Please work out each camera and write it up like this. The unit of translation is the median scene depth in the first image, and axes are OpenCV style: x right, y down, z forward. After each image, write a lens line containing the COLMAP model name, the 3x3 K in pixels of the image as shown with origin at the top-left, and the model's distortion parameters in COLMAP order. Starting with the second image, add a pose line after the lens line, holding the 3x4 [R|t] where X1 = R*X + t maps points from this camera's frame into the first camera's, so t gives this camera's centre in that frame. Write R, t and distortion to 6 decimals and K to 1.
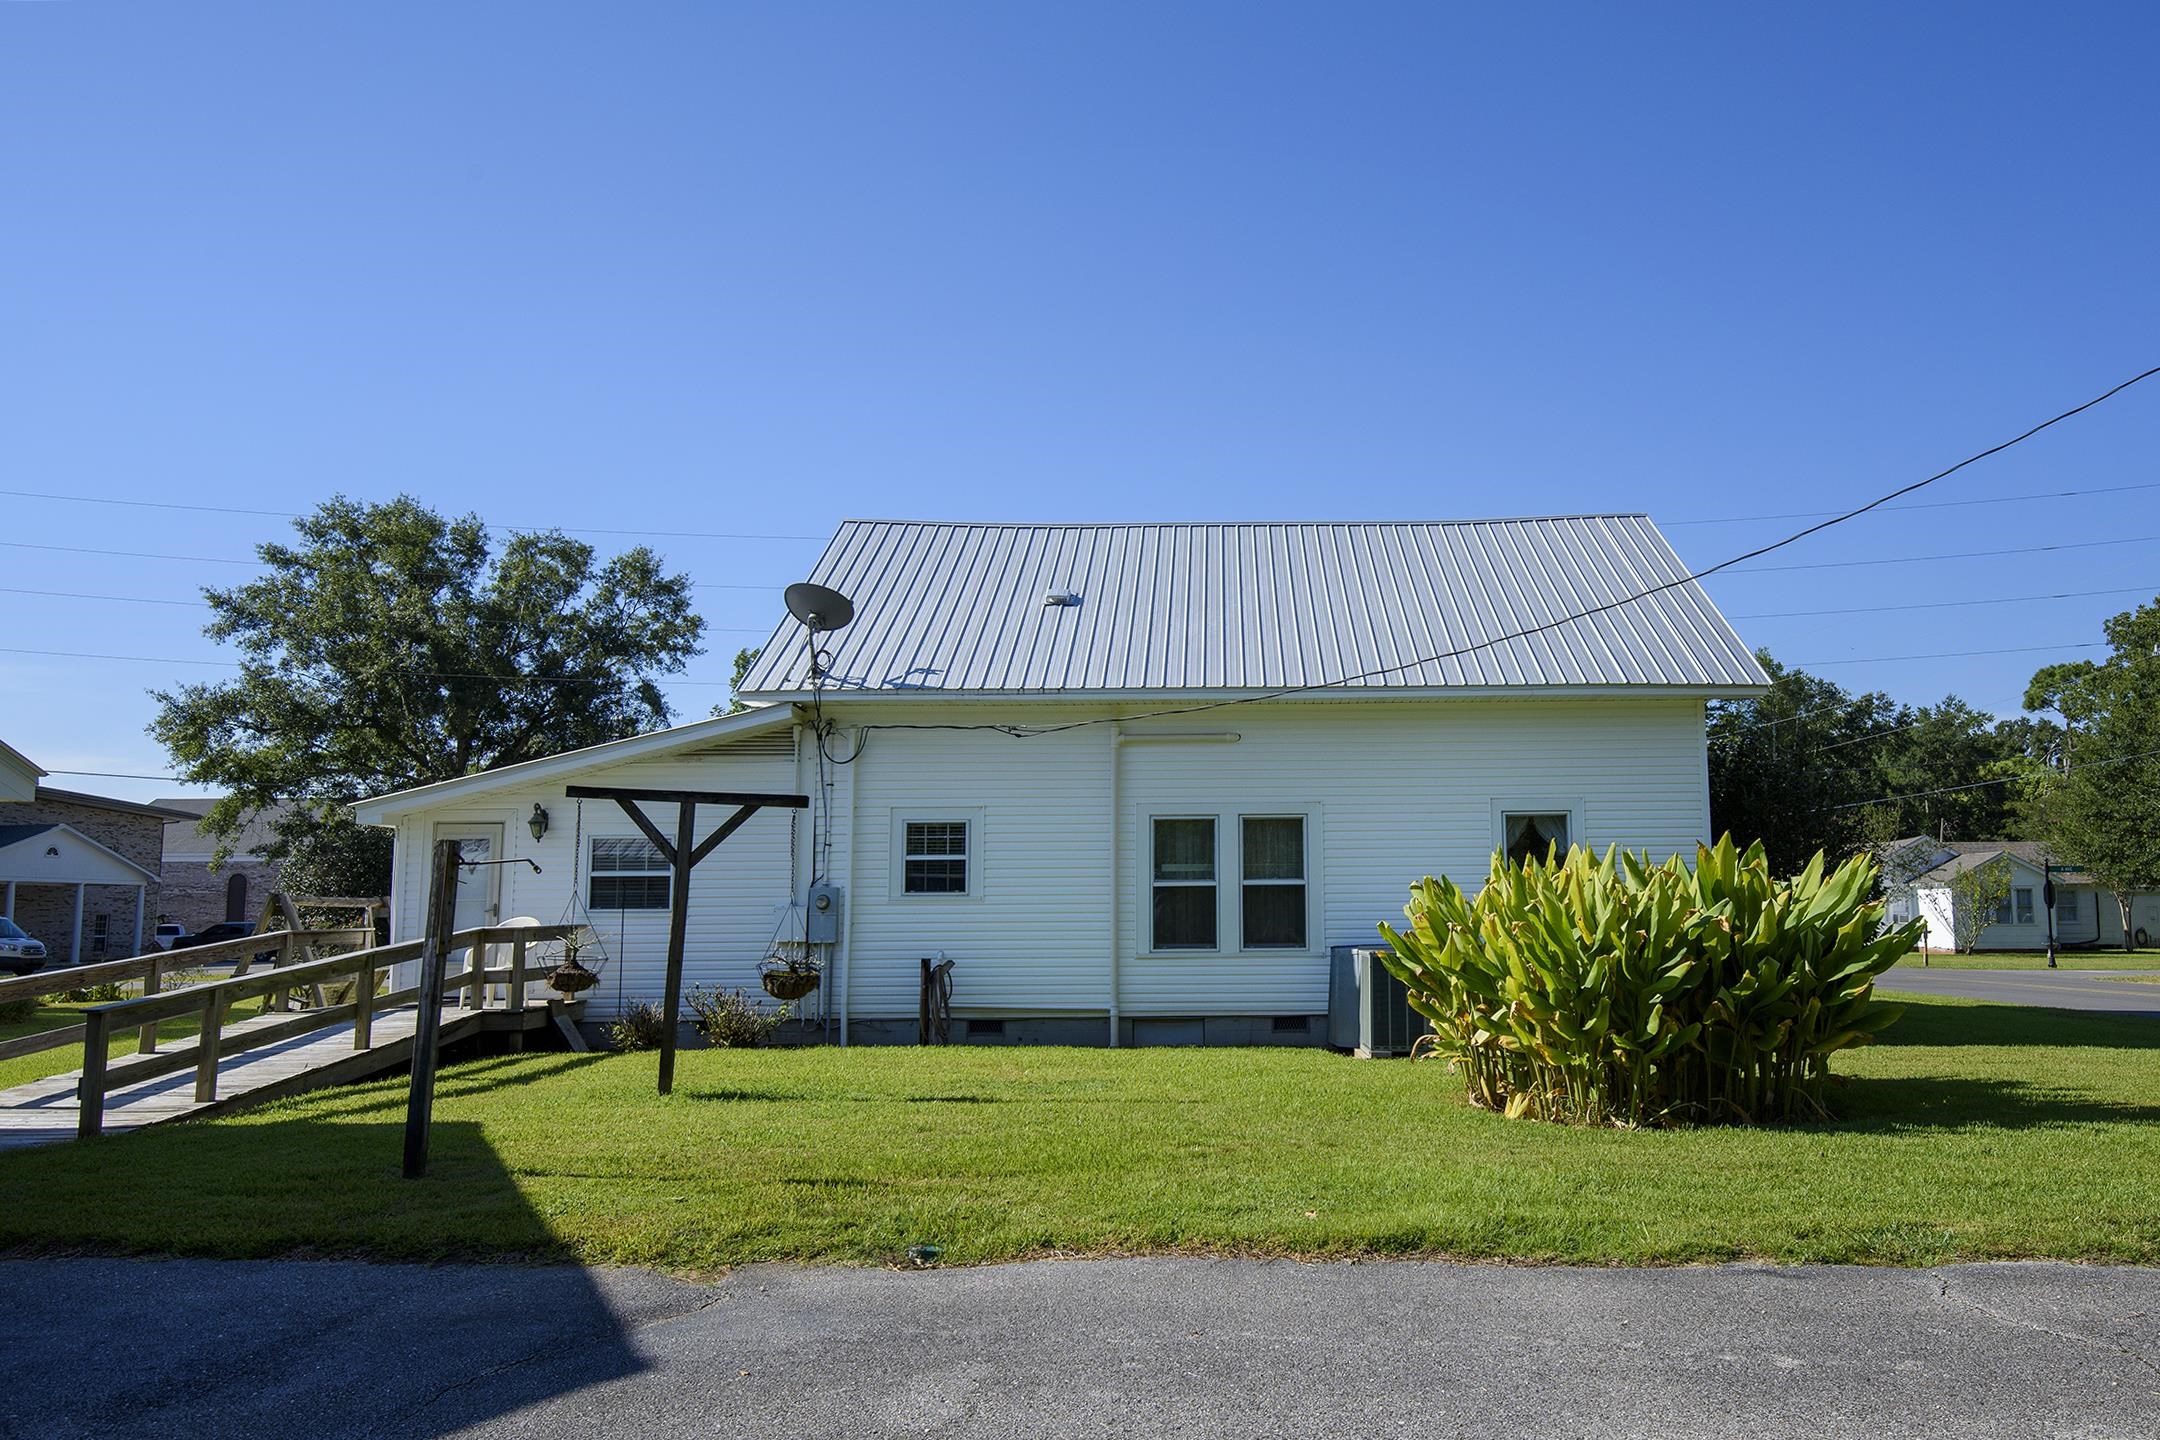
lens RADIAL K [[1552.6, 0, 1225.6], [0, 1552.6, 740.0], [0, 0, 1]] dist [0.006246, 0.049141]
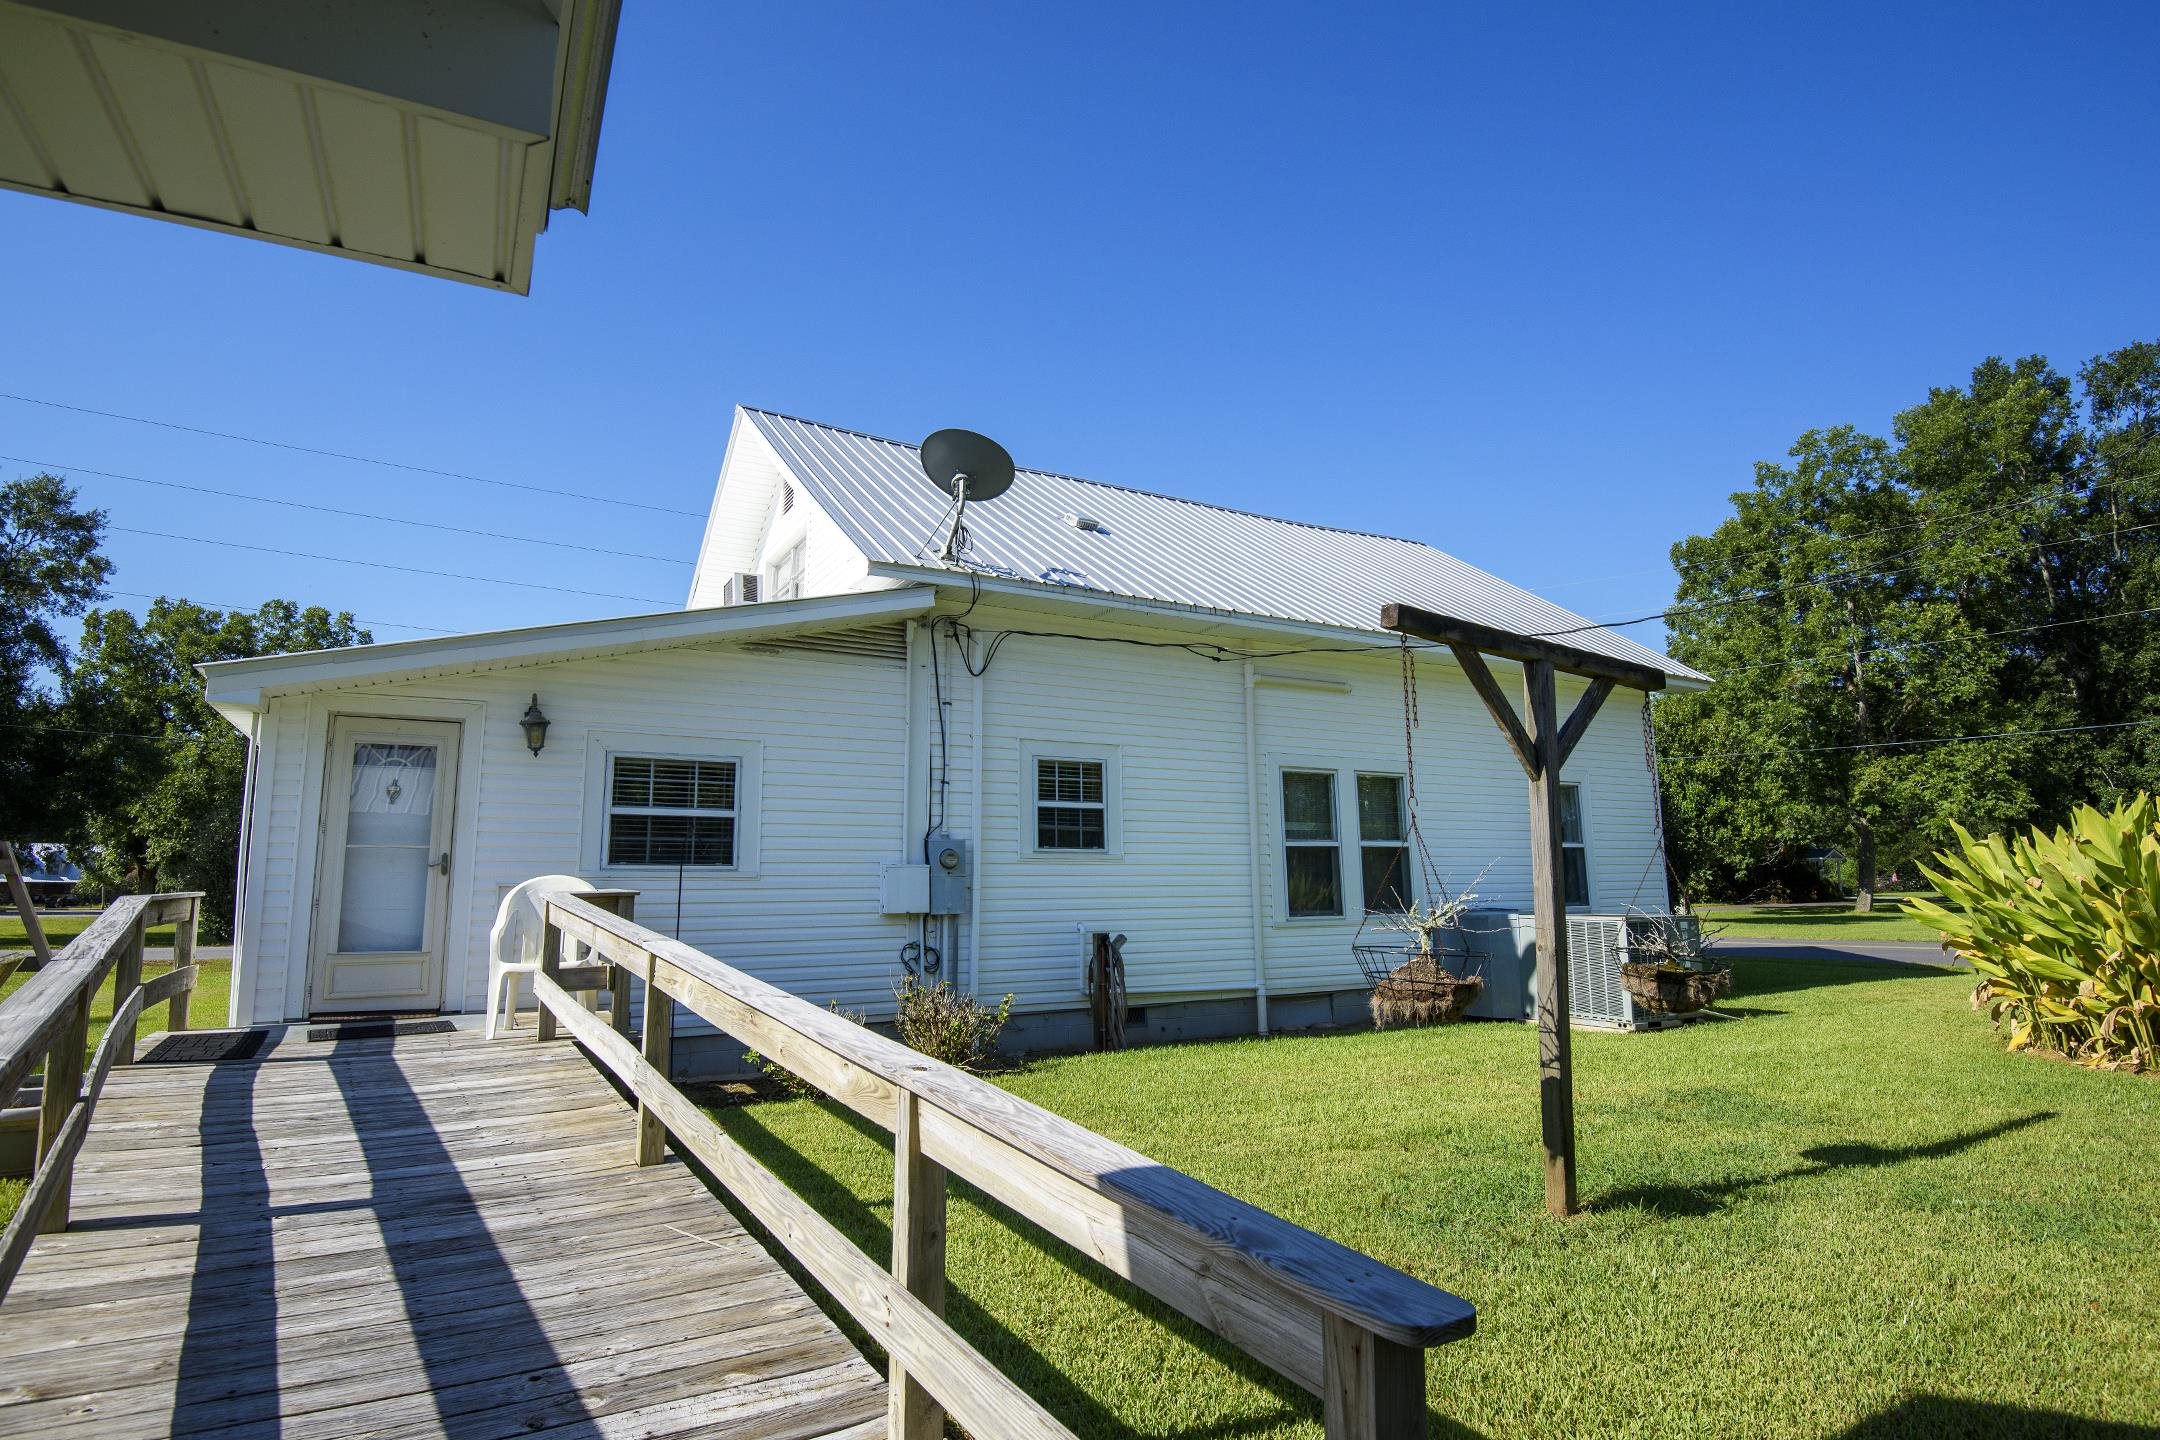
lens RADIAL K [[1114.2, 0, 1080.0], [0, 1114.2, 720.0], [0, 0, 1]] dist [-0.022594, -0.000599]
pose [[0.877424, 0.071969, 0.474286, -0.455510], [-0.055432, 0.997270, -0.048778, 0.059880], [-0.476502, 0.016509, 0.879018, 0.495404]]
